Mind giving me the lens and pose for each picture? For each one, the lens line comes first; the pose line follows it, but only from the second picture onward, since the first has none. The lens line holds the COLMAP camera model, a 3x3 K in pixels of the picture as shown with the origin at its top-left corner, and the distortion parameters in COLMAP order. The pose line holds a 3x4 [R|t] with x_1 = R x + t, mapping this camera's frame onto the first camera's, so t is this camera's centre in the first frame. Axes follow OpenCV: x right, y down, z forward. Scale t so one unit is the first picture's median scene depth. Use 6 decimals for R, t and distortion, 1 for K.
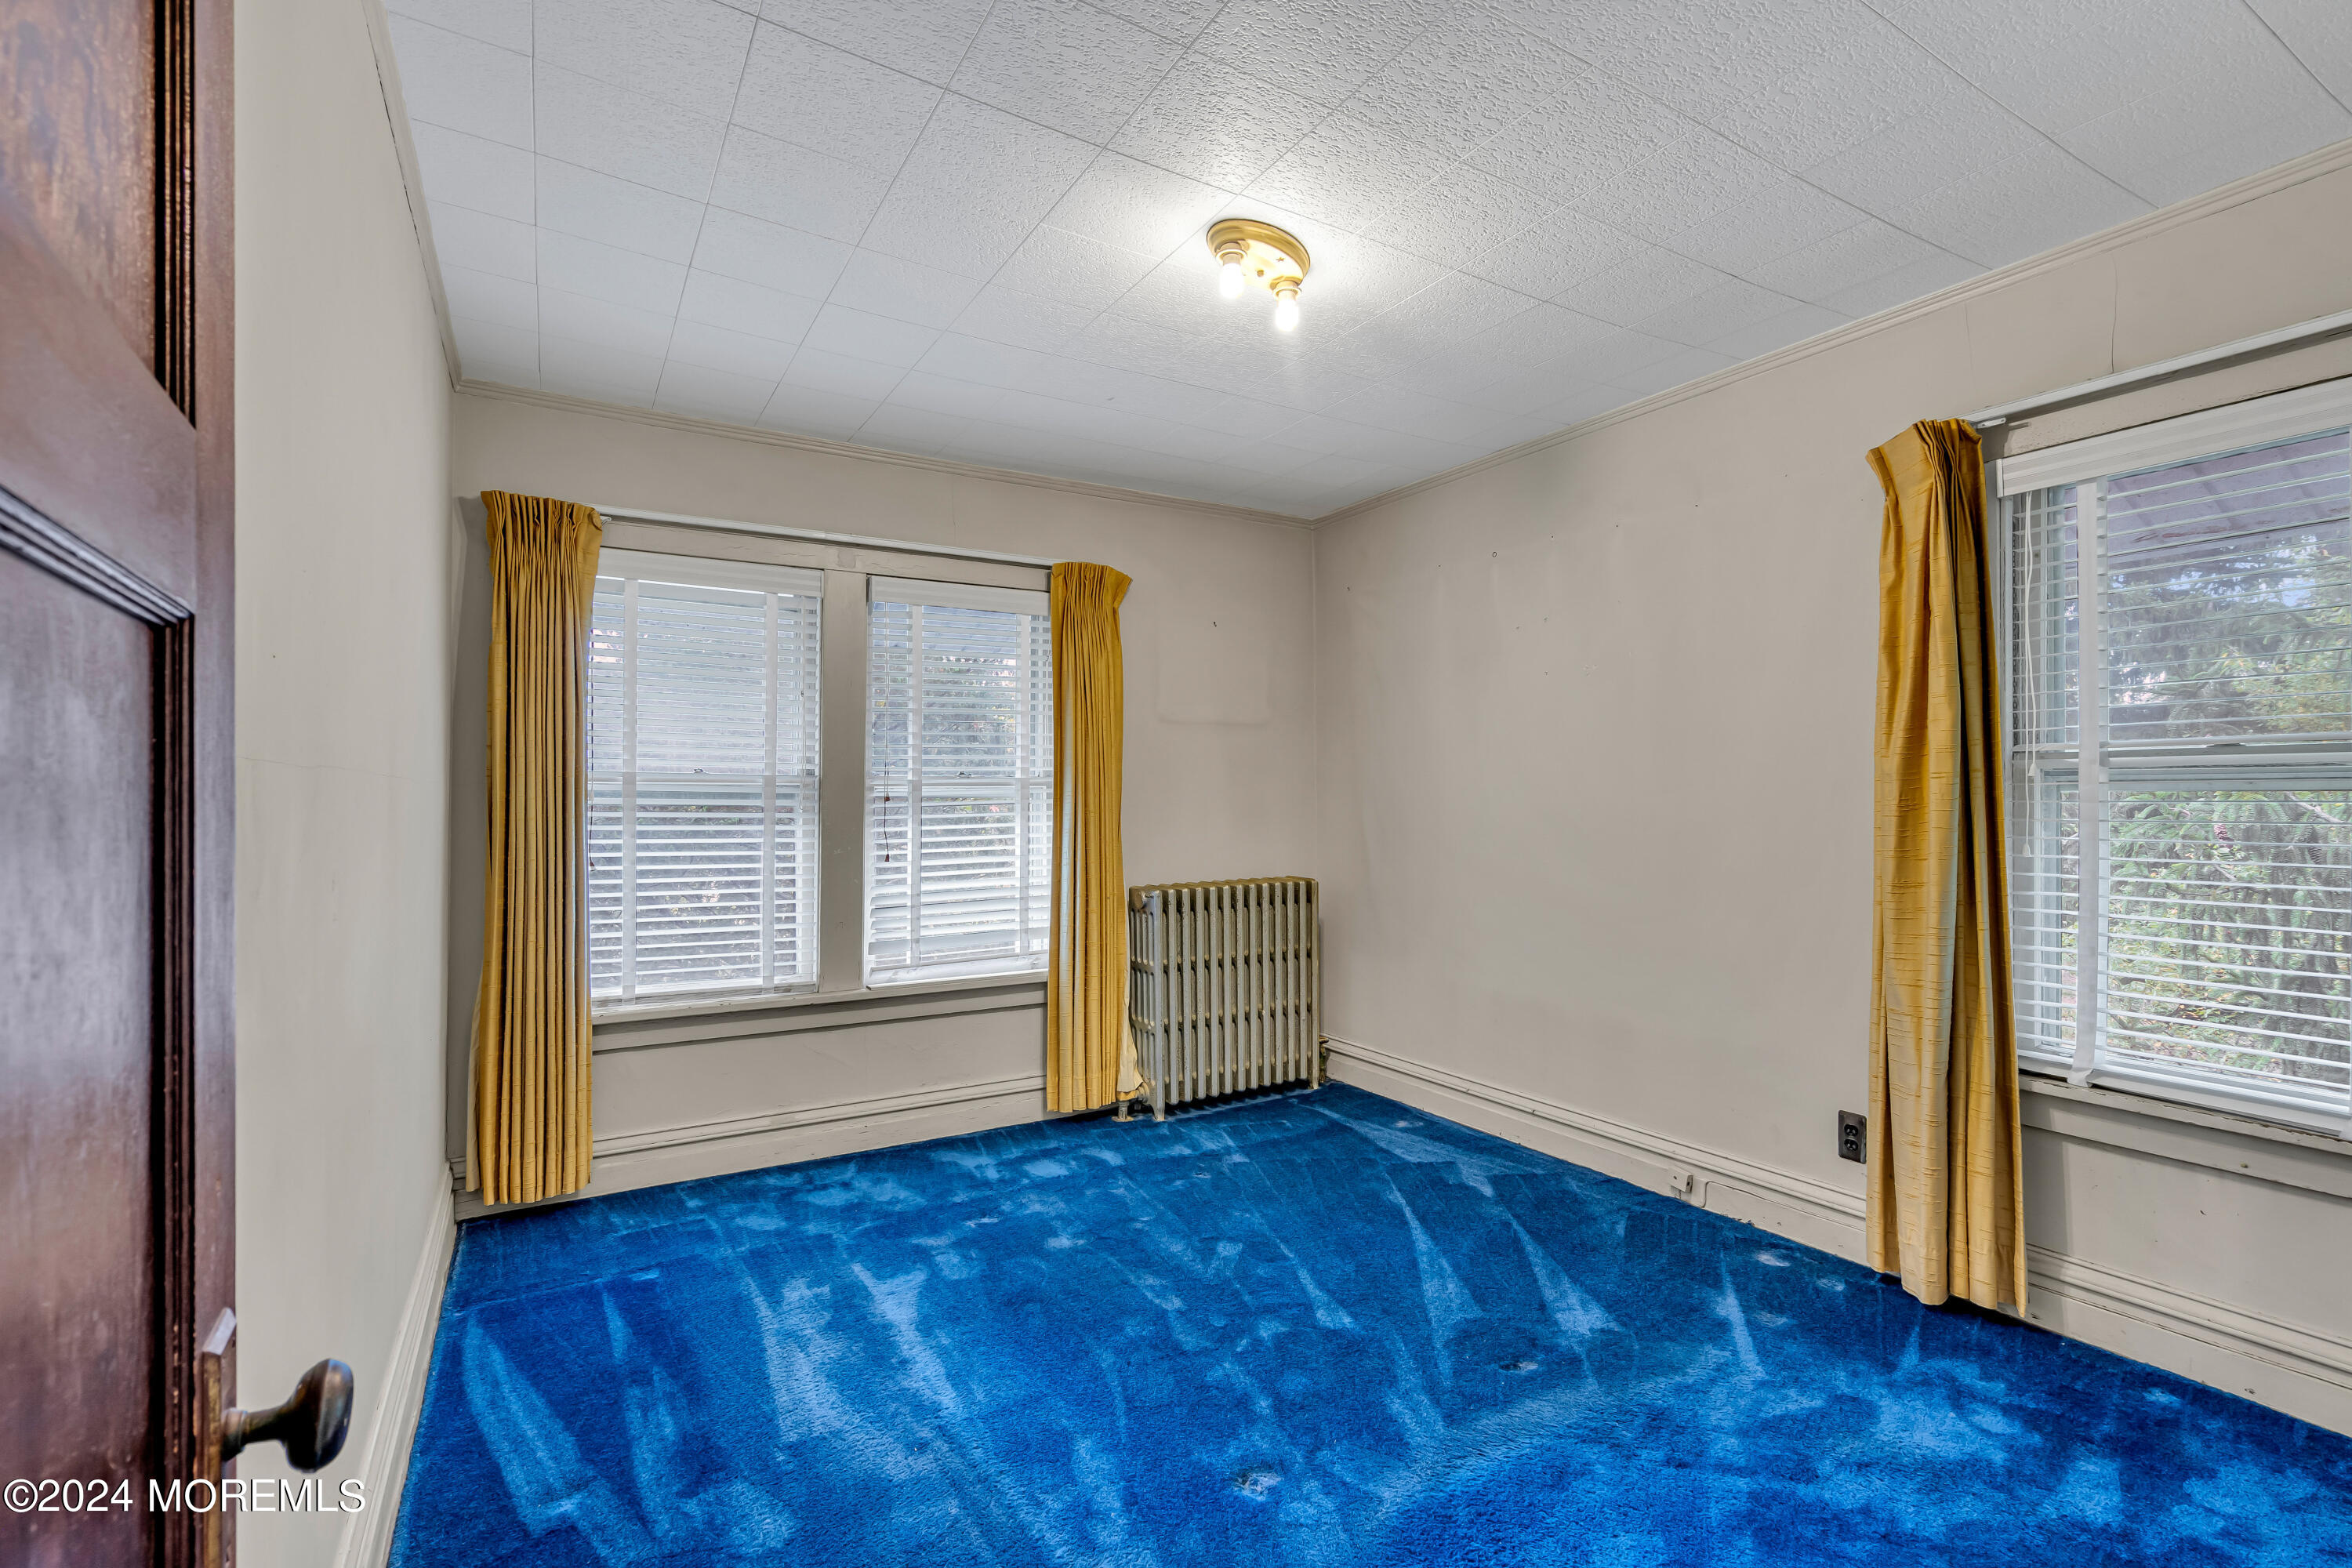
lens RADIAL K [[1066.8, 0, 1184.0], [0, 1066.8, 785.9], [0, 0, 1]] dist [-0.002776, 0.000716]
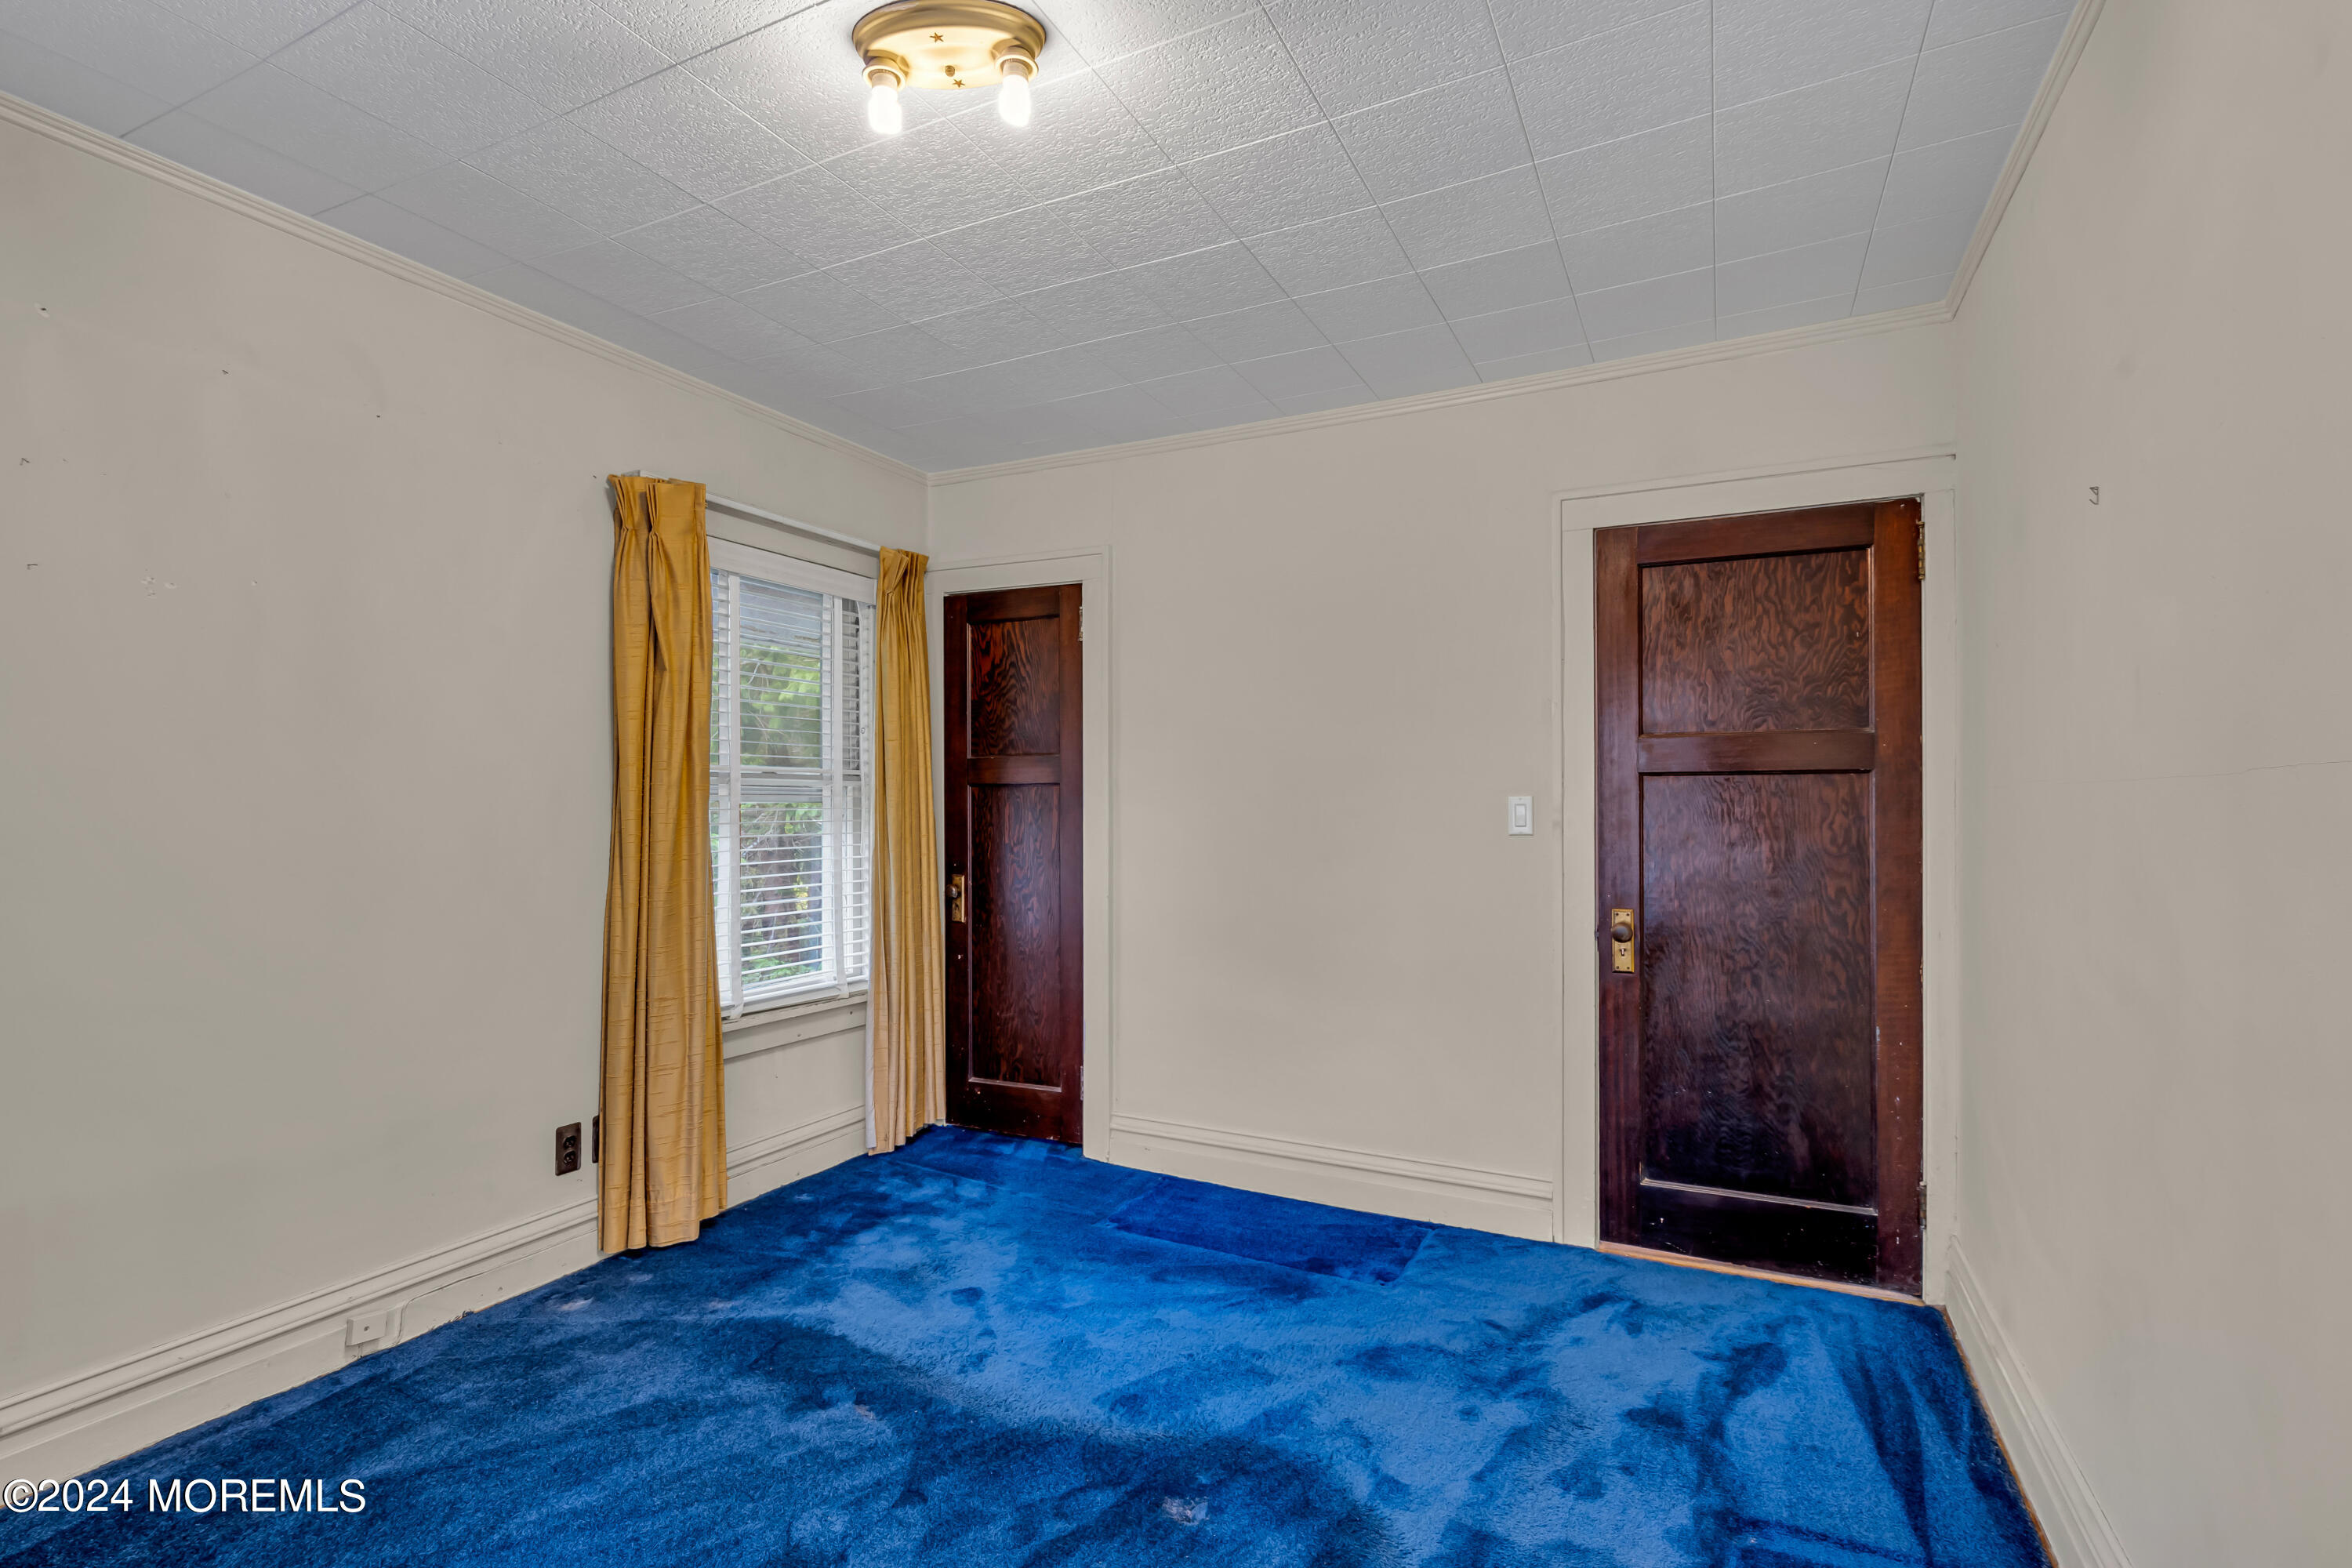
lens RADIAL K [[1066.8, 0, 1184.0], [0, 1066.8, 785.9], [0, 0, 1]] dist [-0.002776, 0.000716]
pose [[-0.531847, 0.008660, 0.846796, -0.548478], [-0.011683, 0.999778, -0.017562, 0.001192], [-0.846760, -0.019233, -0.531628, 1.097147]]
